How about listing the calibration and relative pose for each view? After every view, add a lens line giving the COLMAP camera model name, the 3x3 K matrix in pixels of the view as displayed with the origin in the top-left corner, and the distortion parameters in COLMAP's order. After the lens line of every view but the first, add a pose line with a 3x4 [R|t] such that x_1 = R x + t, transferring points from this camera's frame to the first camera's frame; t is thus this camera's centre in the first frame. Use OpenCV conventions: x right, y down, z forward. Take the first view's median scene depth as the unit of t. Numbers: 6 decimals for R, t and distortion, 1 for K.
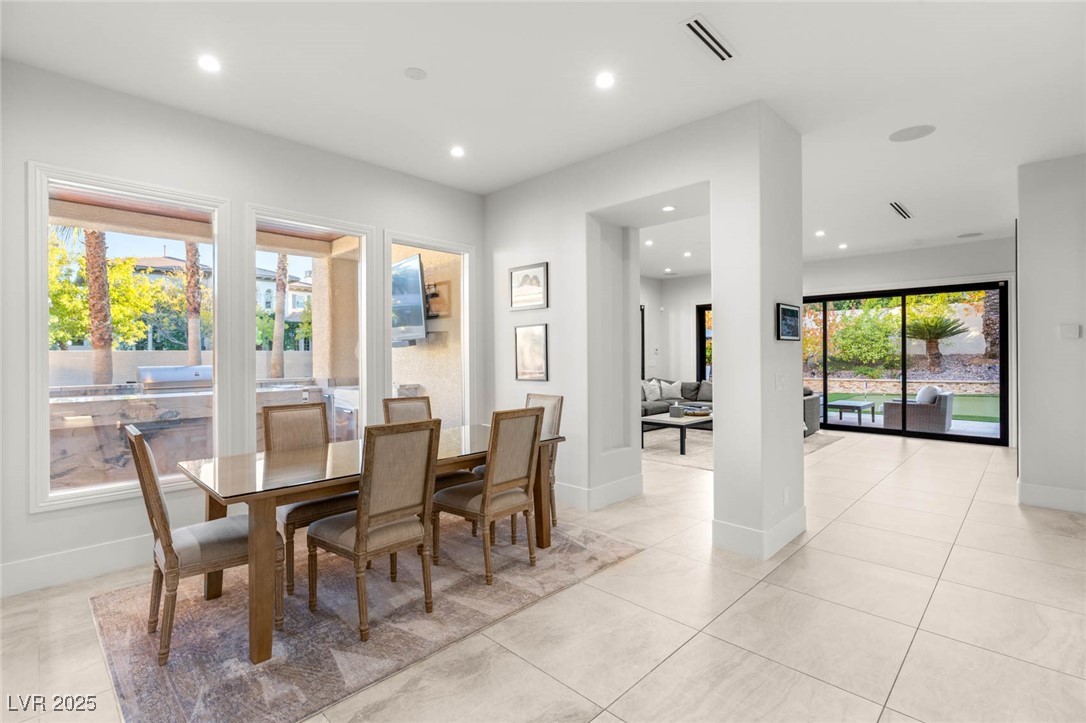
lens RADIAL K [[498.7, 0, 546.5], [0, 498.7, 355.4], [0, 0, 1]] dist [-0.001740, -0.000066]
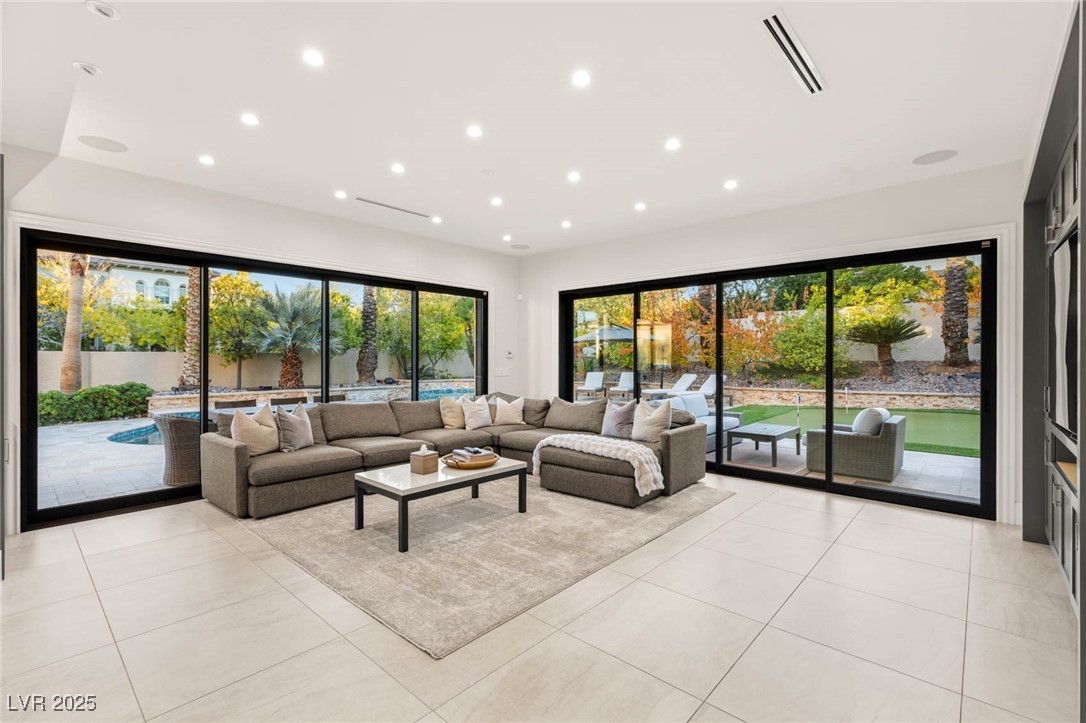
lens RADIAL K [[484.5, 0, 543.0], [0, 484.5, 361.5], [0, 0, 1]] dist [0.002204, 0.000280]
pose [[0.999243, 0.006230, 0.038392, 0.203125], [-0.006428, 0.999967, 0.005036, -0.002299], [-0.038360, -0.005279, 0.999250, 0.245681]]
